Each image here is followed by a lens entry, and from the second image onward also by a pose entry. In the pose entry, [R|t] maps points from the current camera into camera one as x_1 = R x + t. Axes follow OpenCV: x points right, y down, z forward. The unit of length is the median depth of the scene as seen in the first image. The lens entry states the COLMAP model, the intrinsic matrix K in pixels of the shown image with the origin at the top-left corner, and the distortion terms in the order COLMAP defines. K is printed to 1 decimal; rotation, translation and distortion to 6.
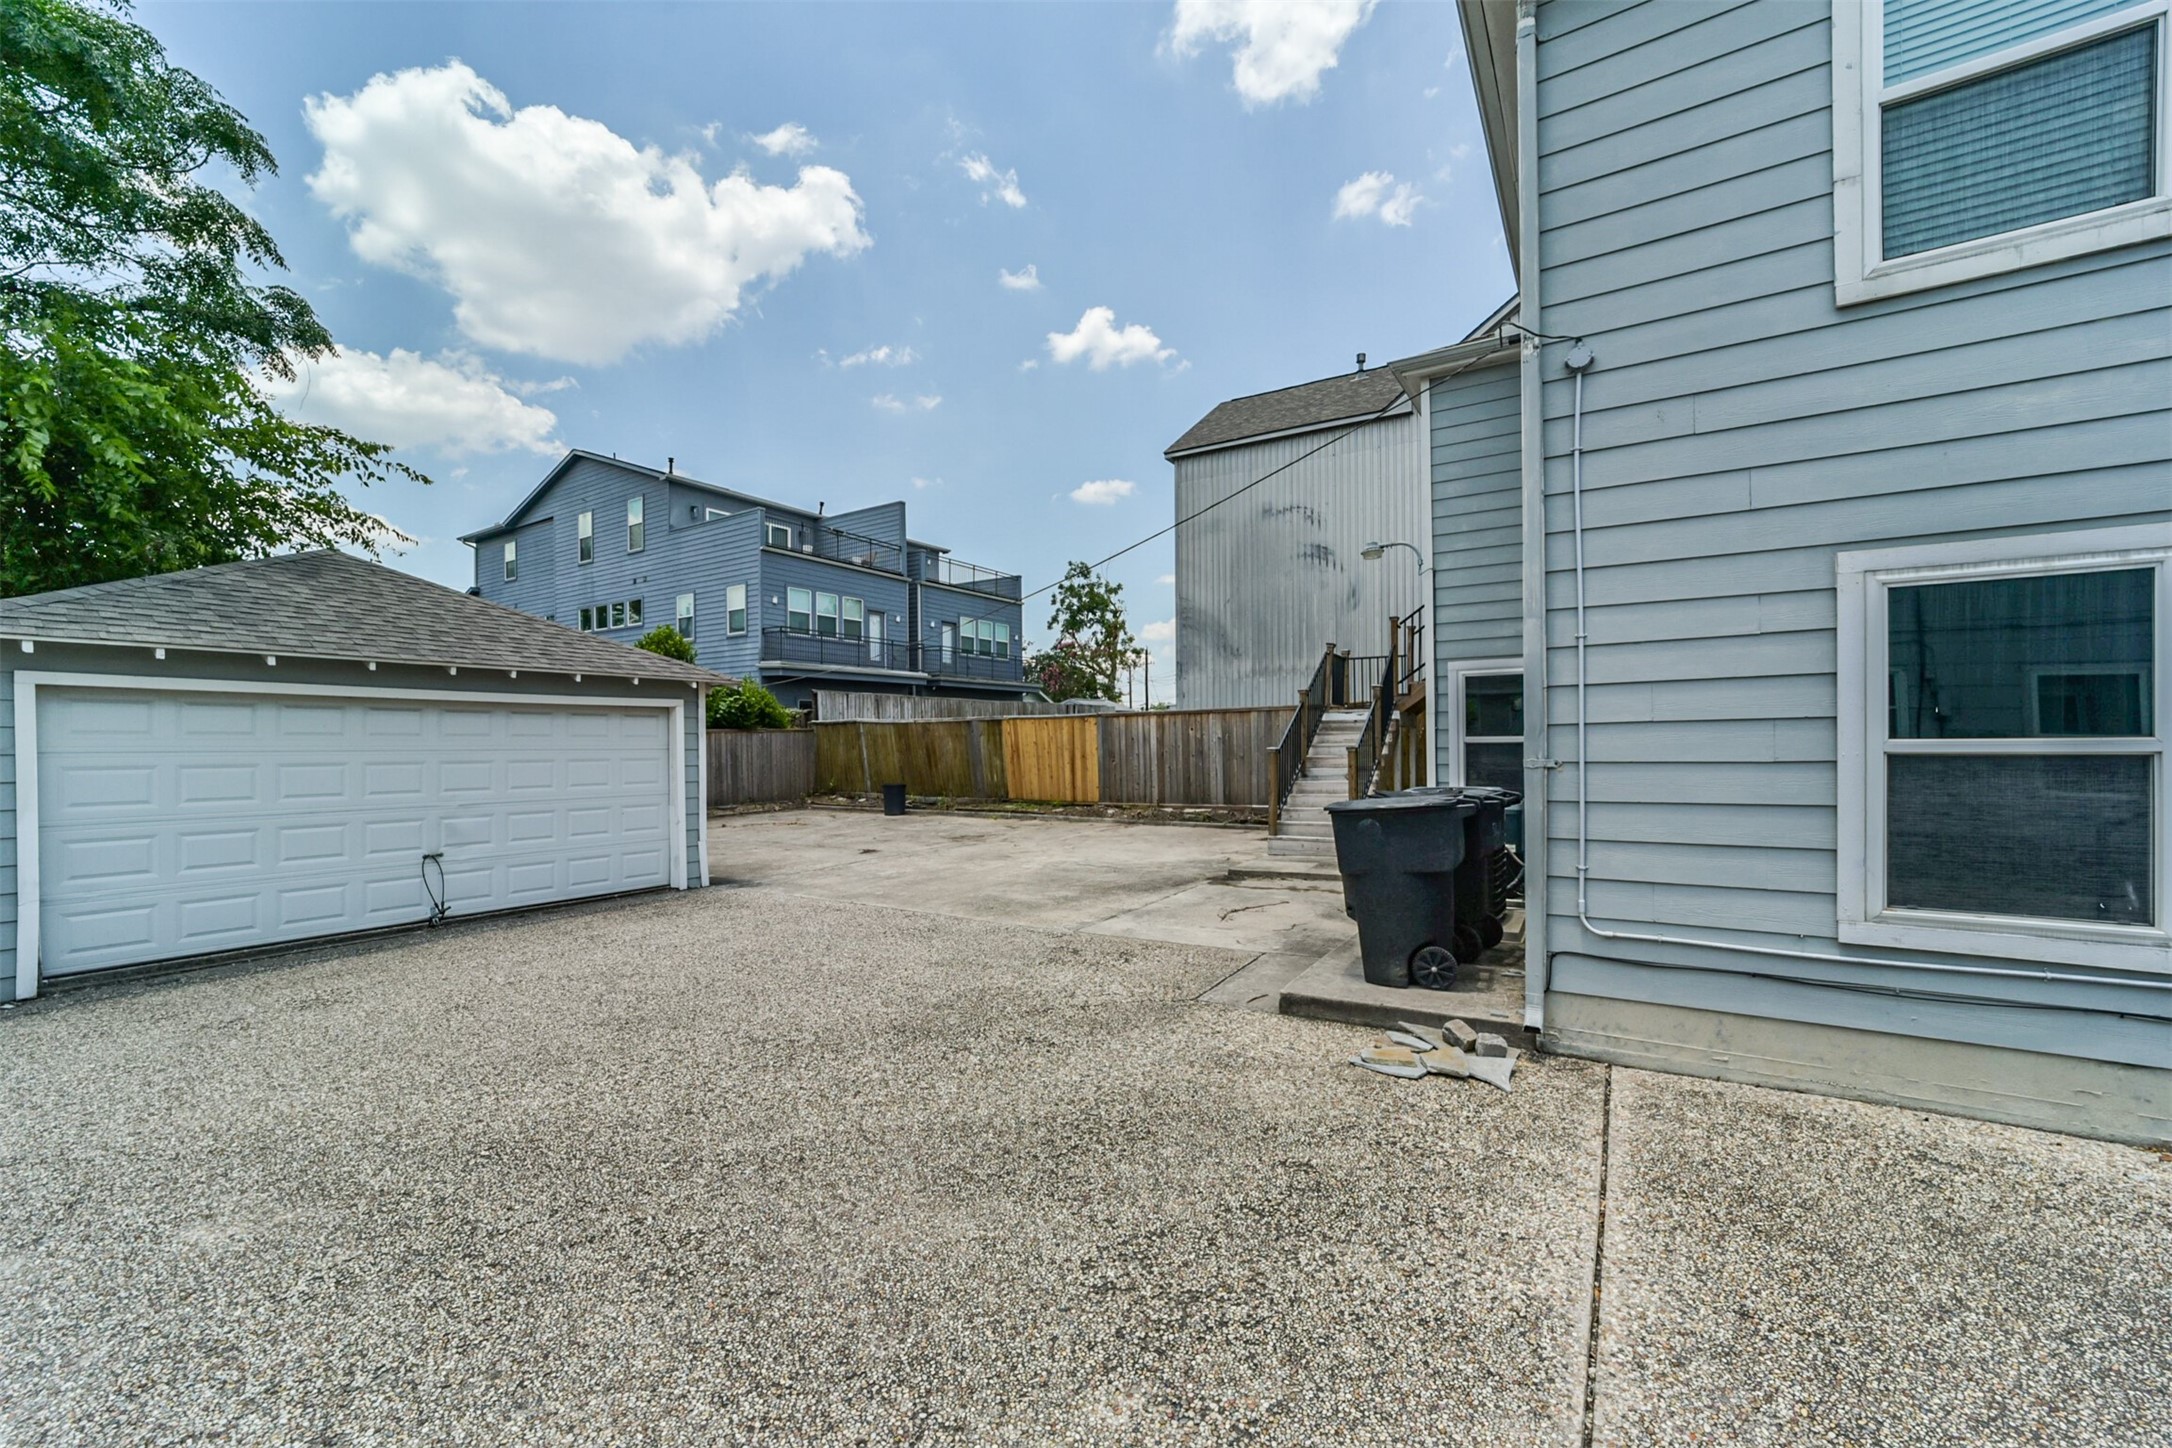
lens RADIAL K [[834.8, 0, 1099.2], [0, 834.8, 732.2], [0, 0, 1]] dist [-0.018704, 0.004288]
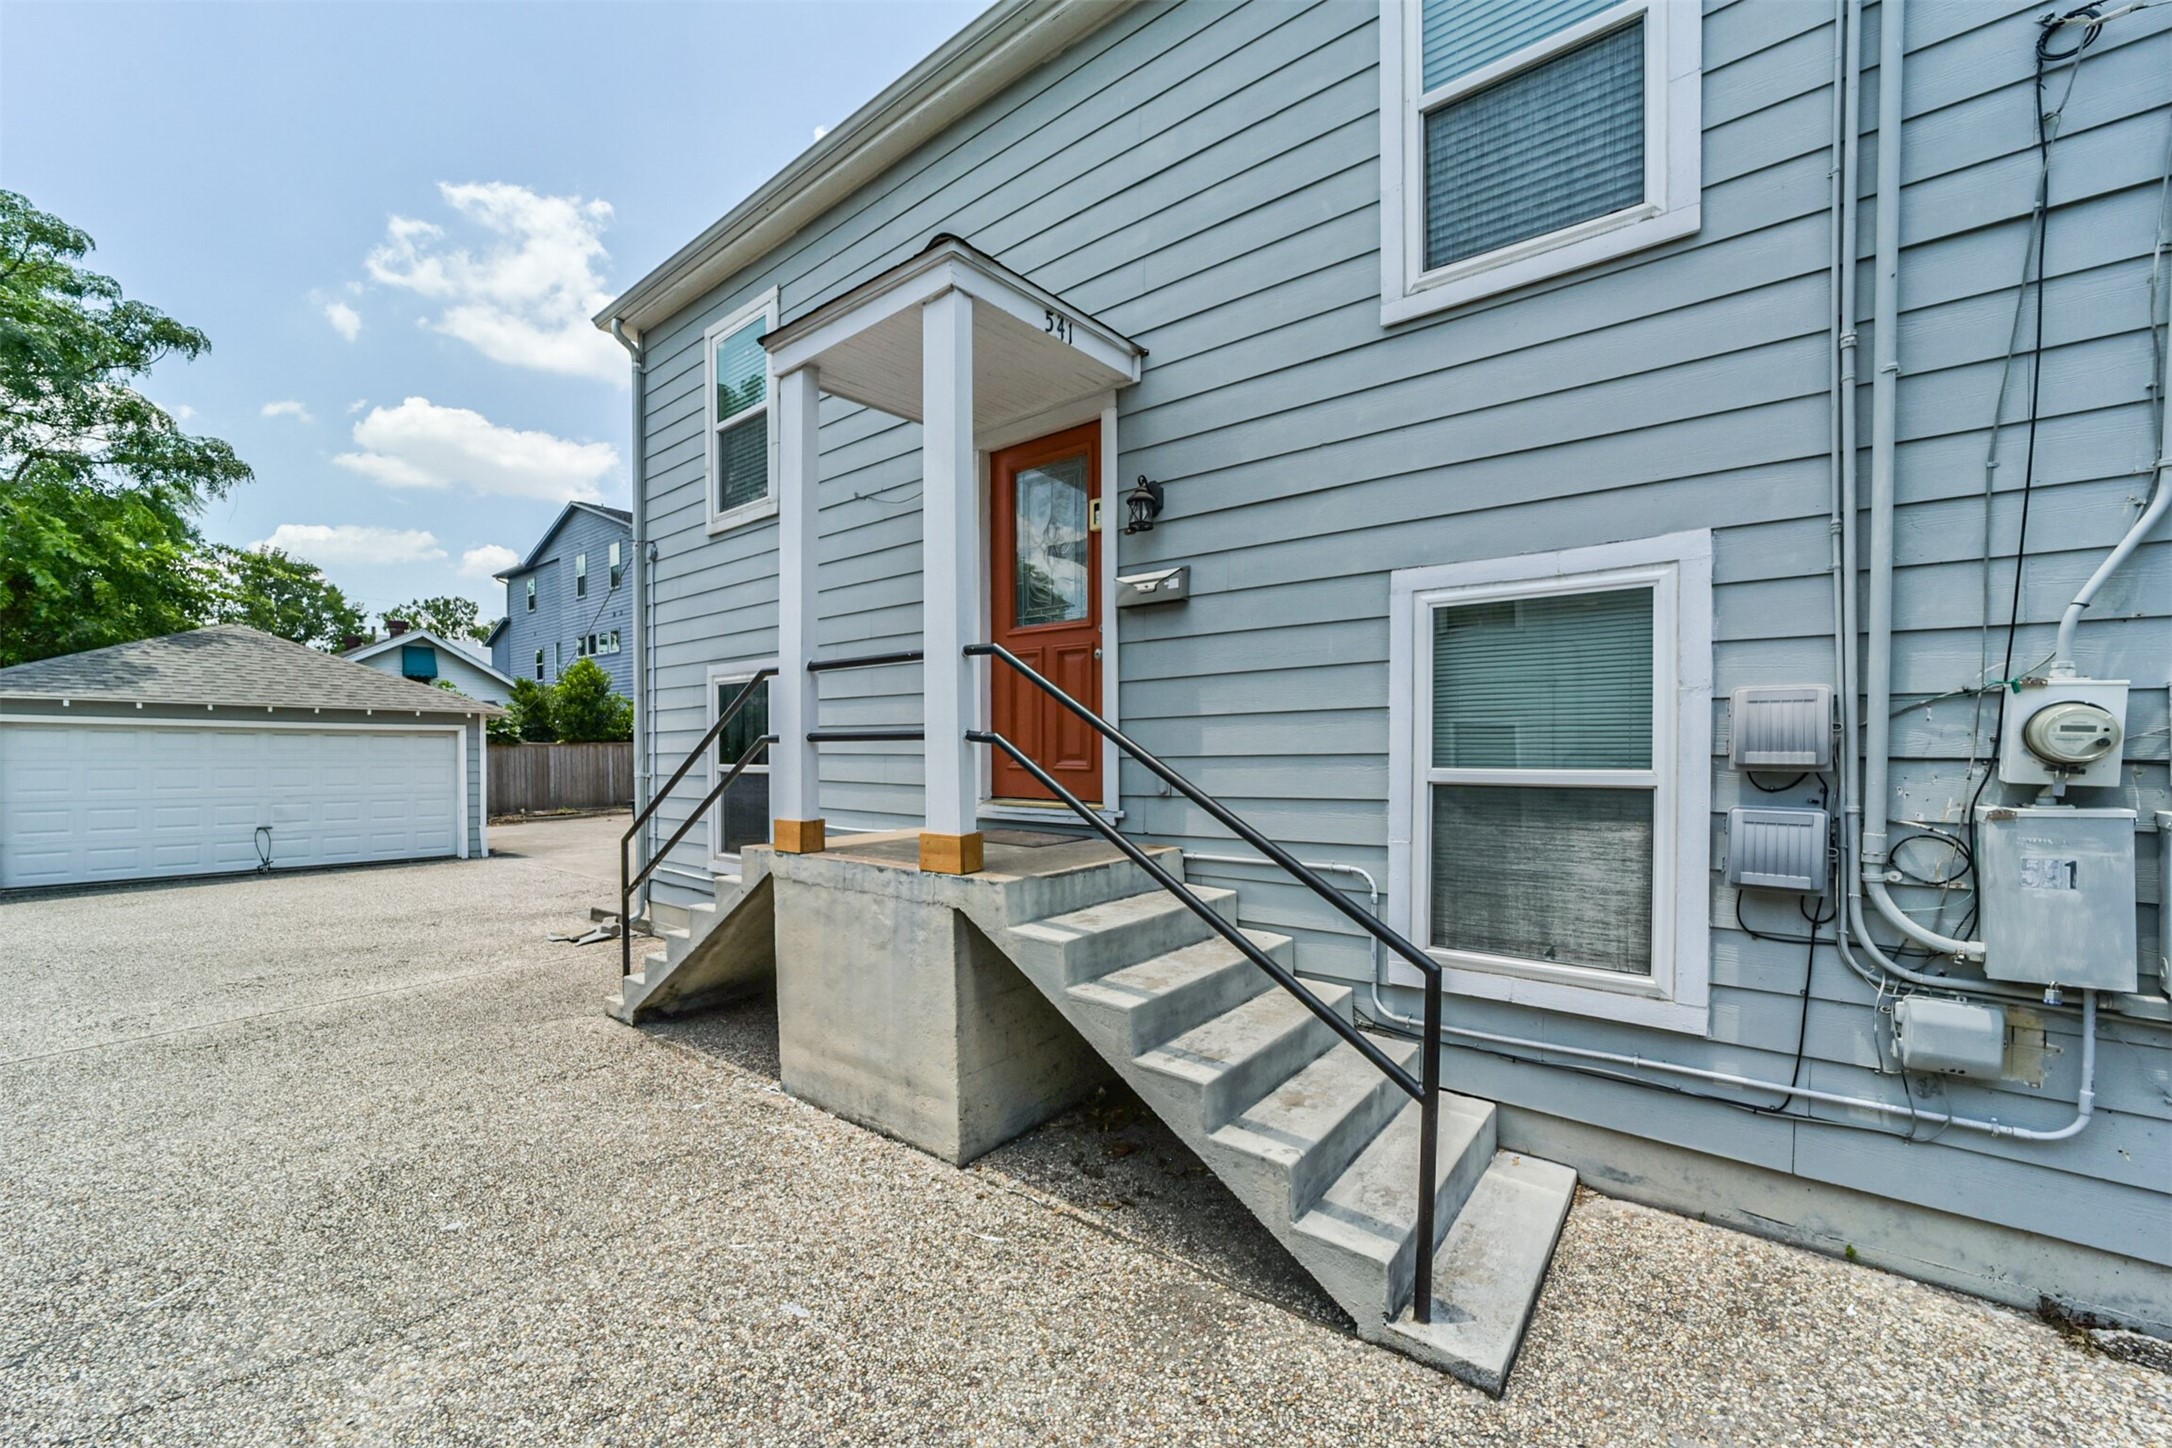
lens RADIAL K [[834.8, 0, 1114.2], [0, 834.8, 758.4], [0, 0, 1]] dist [-0.018704, 0.004288]
pose [[0.992784, 0.016339, -0.118799, 0.773932], [-0.013251, 0.999555, 0.026740, -0.035233], [0.119183, -0.024973, 0.992558, -0.273014]]
